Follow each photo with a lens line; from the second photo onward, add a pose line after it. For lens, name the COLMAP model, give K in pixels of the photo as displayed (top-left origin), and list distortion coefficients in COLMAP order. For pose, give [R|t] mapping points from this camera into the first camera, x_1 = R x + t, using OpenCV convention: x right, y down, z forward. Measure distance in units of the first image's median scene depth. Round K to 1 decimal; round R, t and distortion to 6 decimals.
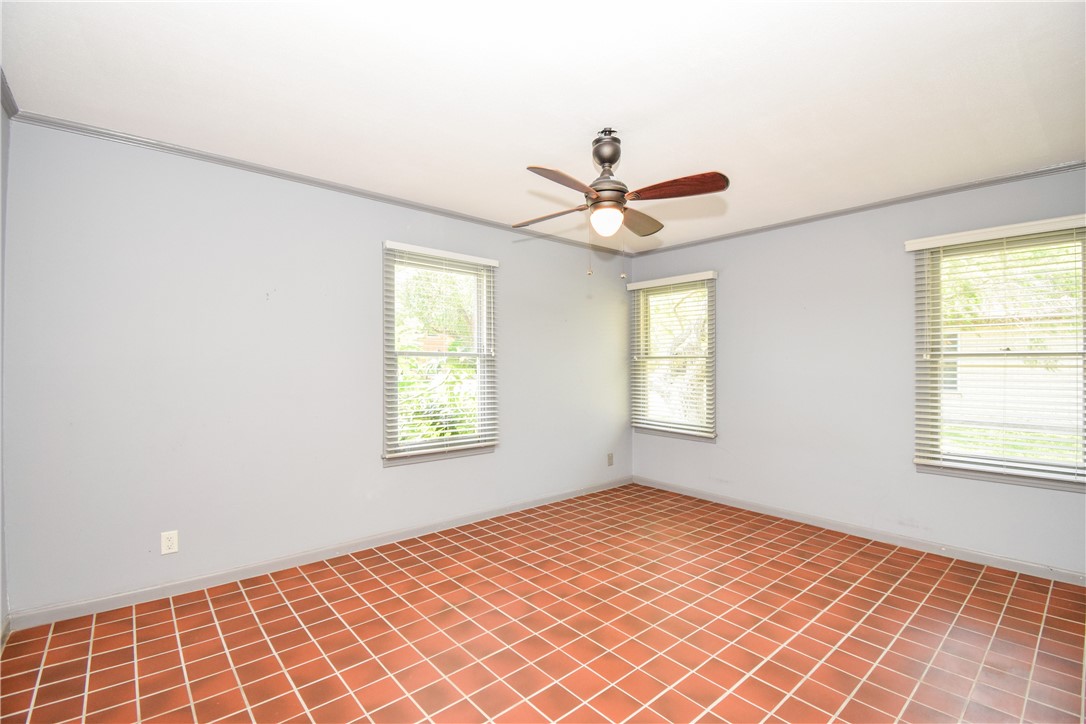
lens RADIAL K [[486.2, 0, 538.9], [0, 486.2, 378.6], [0, 0, 1]] dist [0.133461, -0.083882]
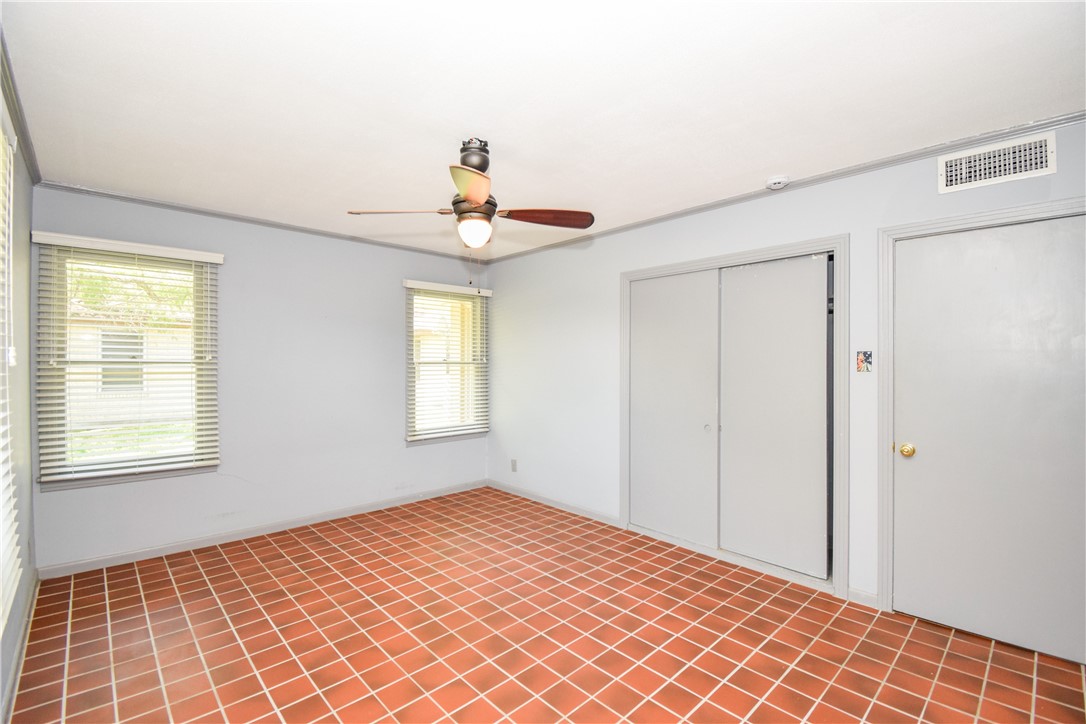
lens RADIAL K [[488.0, 0, 548.1], [0, 488.0, 362.4], [0, 0, 1]] dist [0.020111, -0.026082]
pose [[-0.046094, 0.010064, 0.998886, -0.600518], [0.036868, 0.999285, -0.008366, -0.021624], [-0.998257, 0.036442, -0.046432, 0.664393]]
